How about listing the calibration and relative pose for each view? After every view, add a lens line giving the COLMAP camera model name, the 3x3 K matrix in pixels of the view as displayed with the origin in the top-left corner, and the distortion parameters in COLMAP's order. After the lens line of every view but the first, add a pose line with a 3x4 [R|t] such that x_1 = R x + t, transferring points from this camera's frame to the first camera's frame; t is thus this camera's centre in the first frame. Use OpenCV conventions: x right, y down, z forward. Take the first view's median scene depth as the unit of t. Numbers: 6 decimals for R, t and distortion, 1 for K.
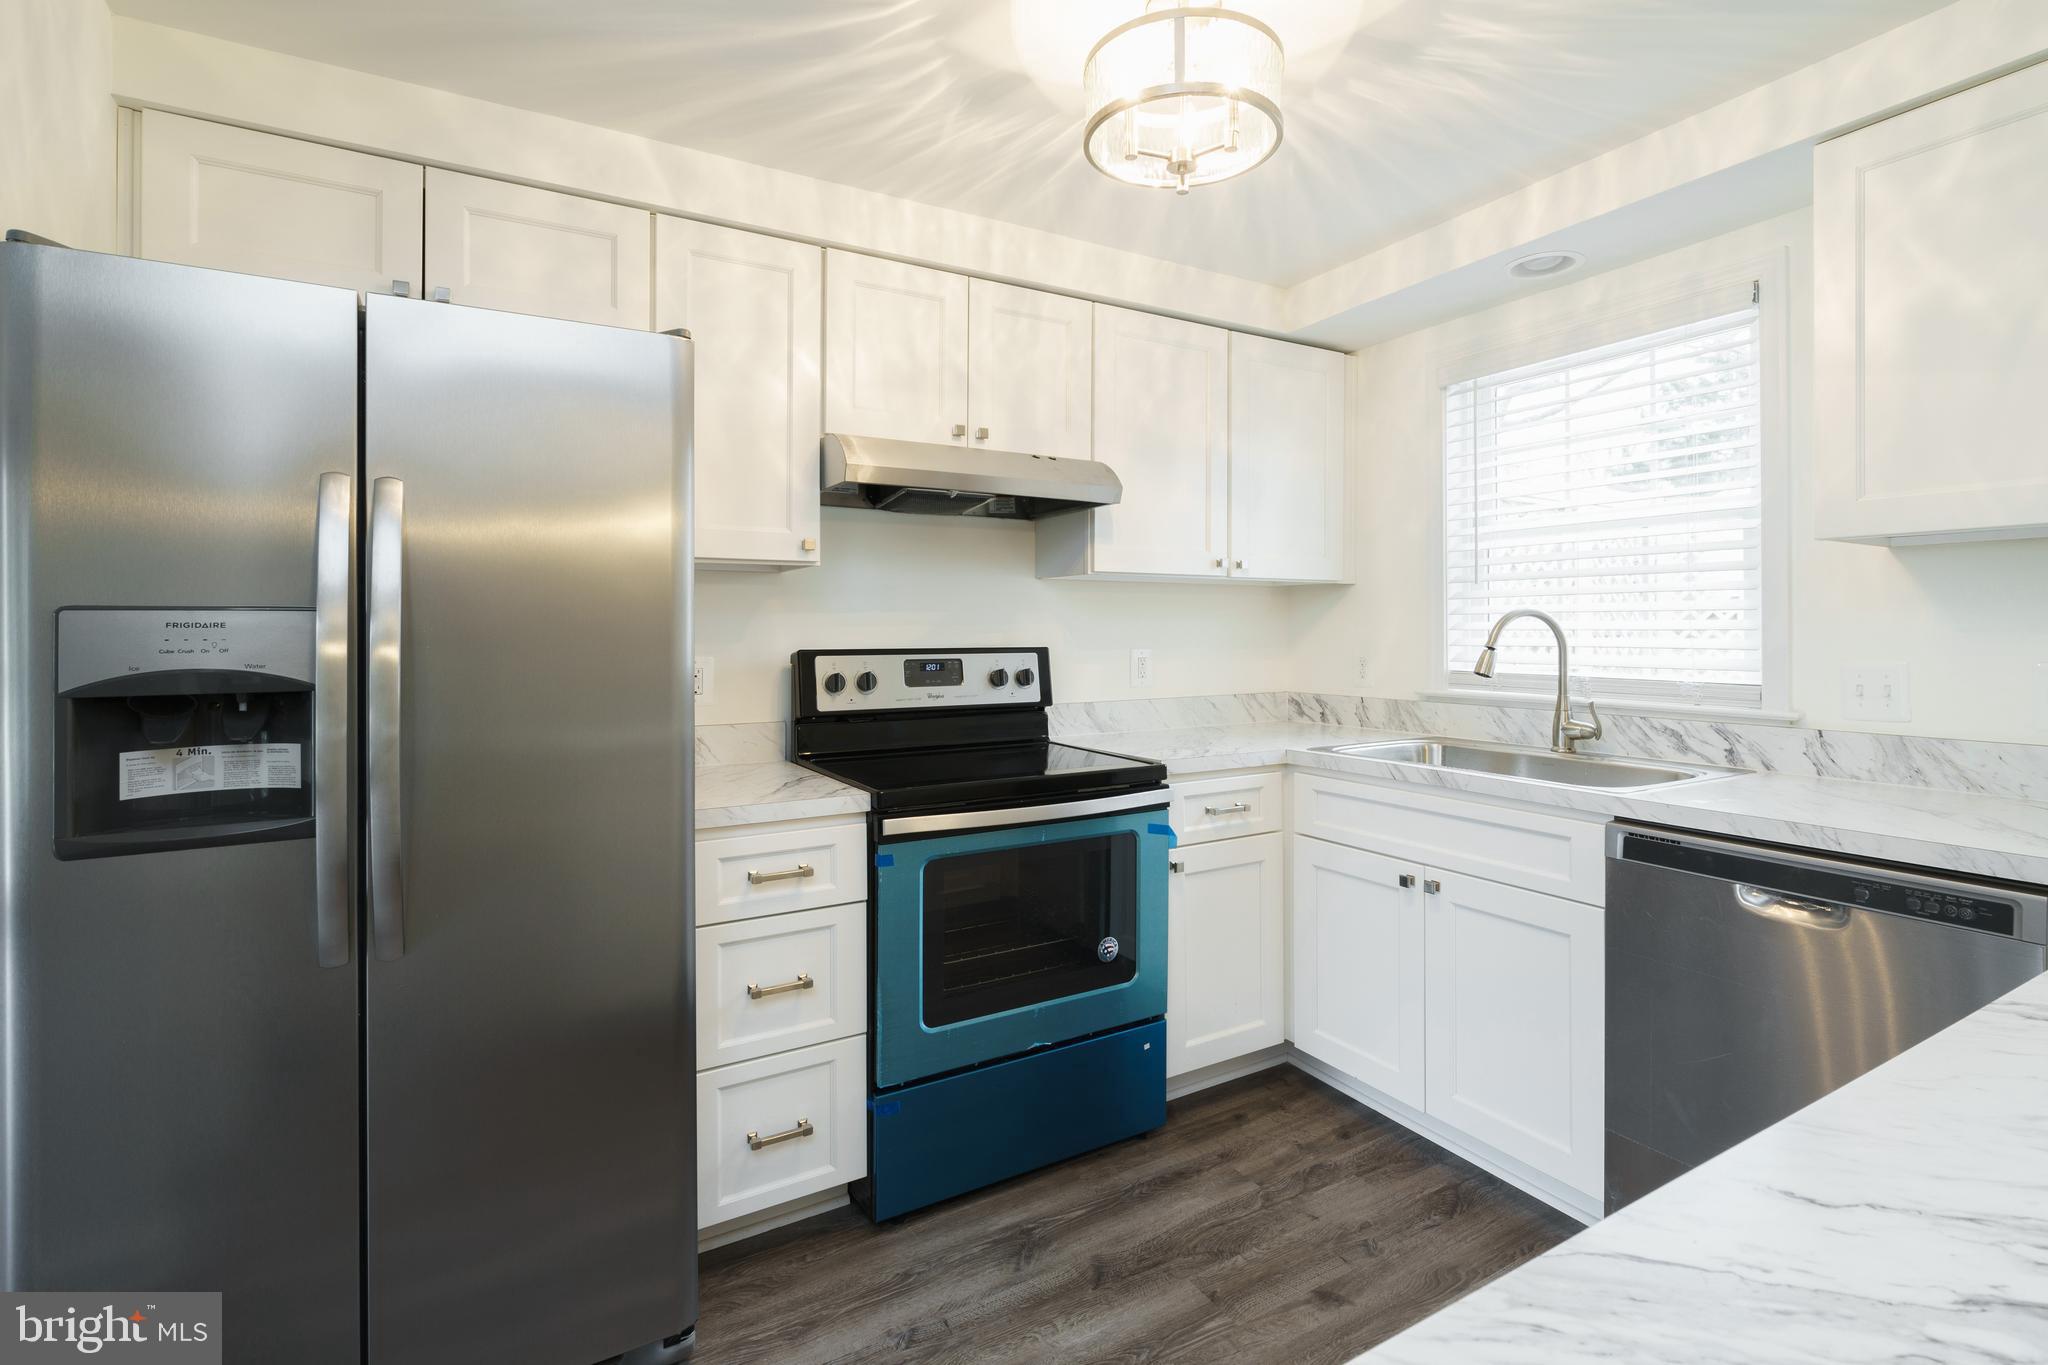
lens RADIAL K [[955.1, 0, 1032.9], [0, 955.1, 630.4], [0, 0, 1]] dist [-0.000830, -0.000272]
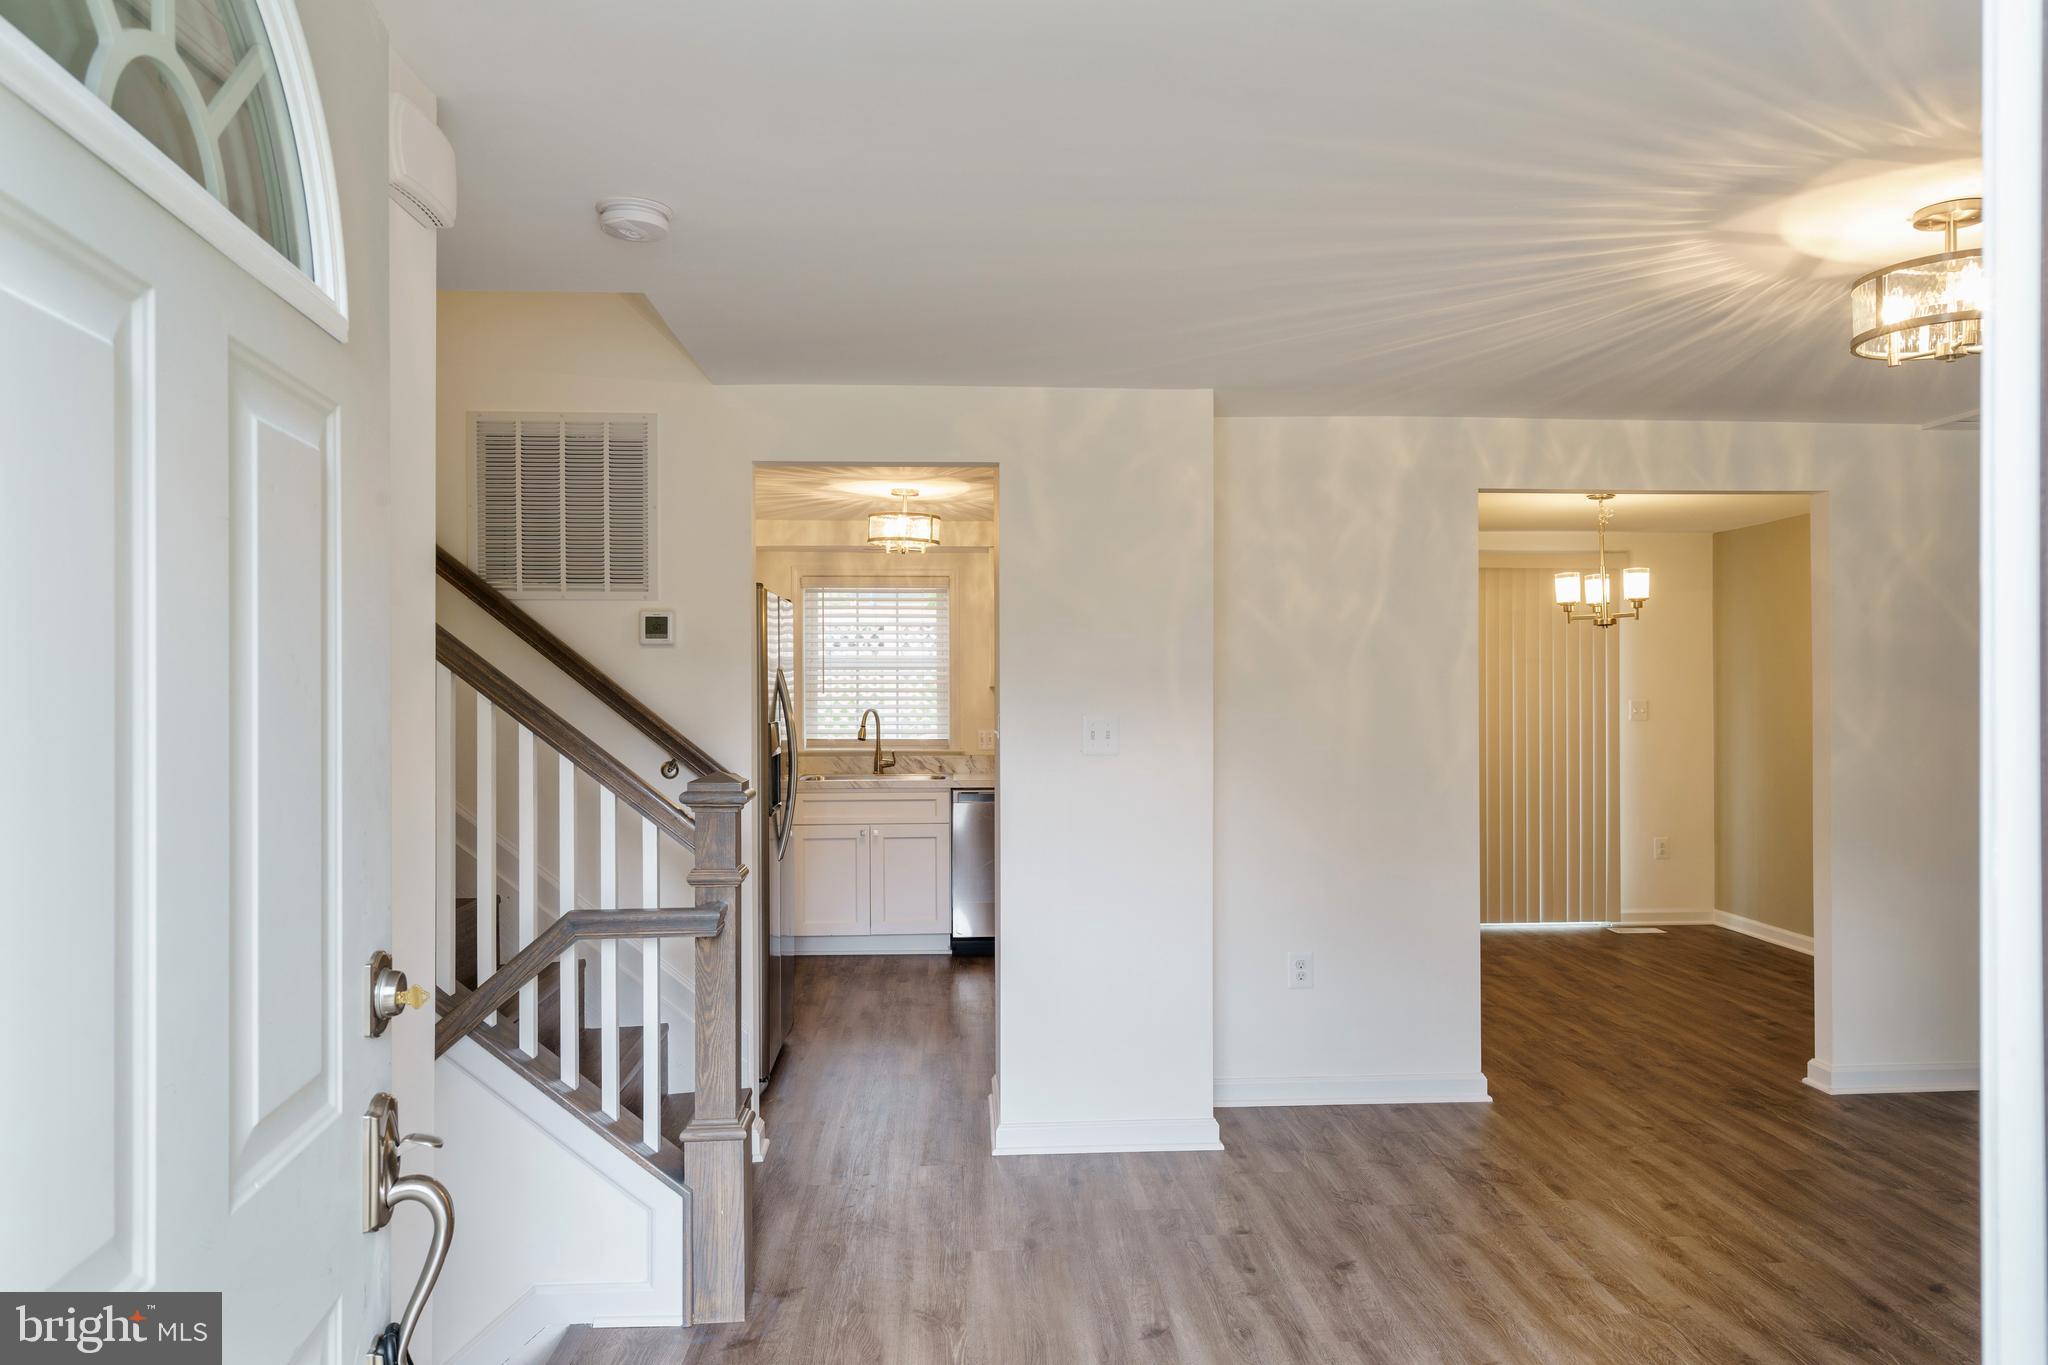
lens RADIAL K [[1342.7, 0, 1014.4], [0, 1342.7, 695.0], [0, 0, 1]] dist [0.004044, 0.001592]
pose [[0.448389, -0.003973, 0.893830, -2.285721], [0.000477, 0.999991, 0.004205, -0.072701], [-0.893838, -0.001459, 0.448387, -0.722727]]
